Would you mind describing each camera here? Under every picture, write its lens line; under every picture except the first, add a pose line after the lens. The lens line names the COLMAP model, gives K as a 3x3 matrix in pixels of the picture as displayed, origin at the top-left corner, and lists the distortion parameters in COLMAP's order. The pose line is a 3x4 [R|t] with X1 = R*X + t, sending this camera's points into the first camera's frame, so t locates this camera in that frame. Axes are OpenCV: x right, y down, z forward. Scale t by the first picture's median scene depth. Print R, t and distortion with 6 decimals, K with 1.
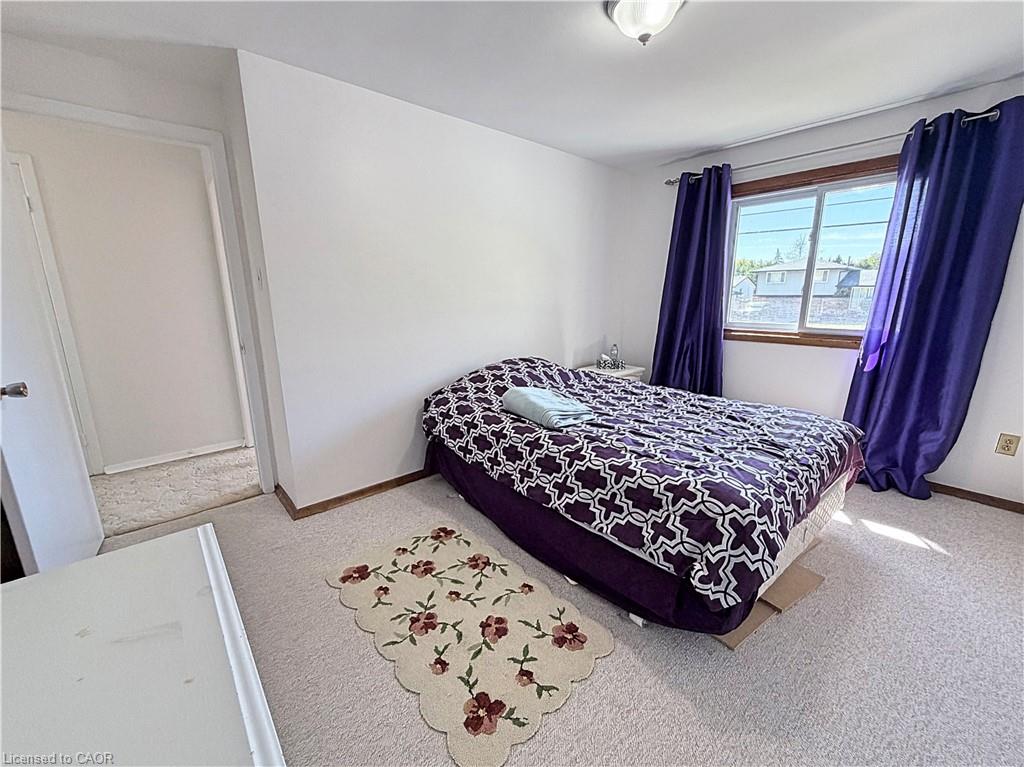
lens RADIAL K [[418.9, 0, 516.9], [0, 418.9, 391.7], [0, 0, 1]] dist [-0.000096, 0.000314]
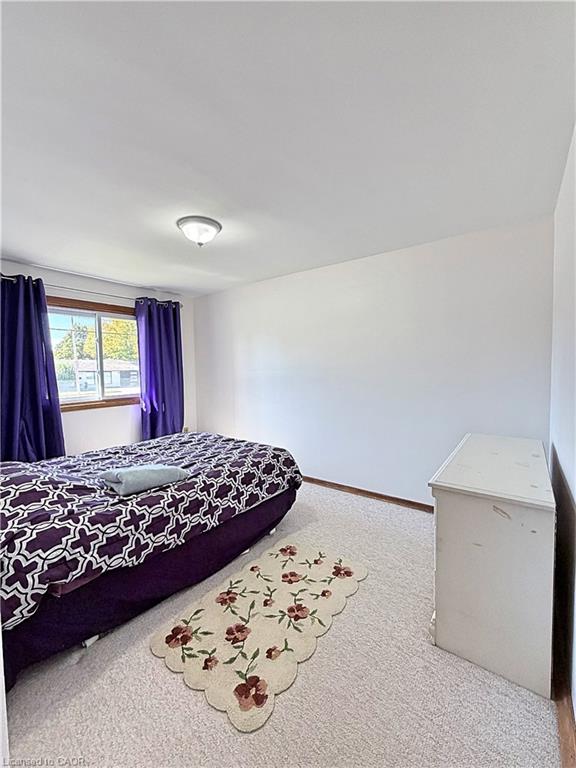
lens RADIAL K [[314.2, 0, 292.9], [0, 314.2, 388.5], [0, 0, 1]] dist [-0.000096, 0.000314]
pose [[-0.222484, -0.057688, 0.973228, -0.962301], [0.237820, 0.964881, 0.111560, -0.221100], [-0.945485, 0.256273, -0.200951, 0.846863]]
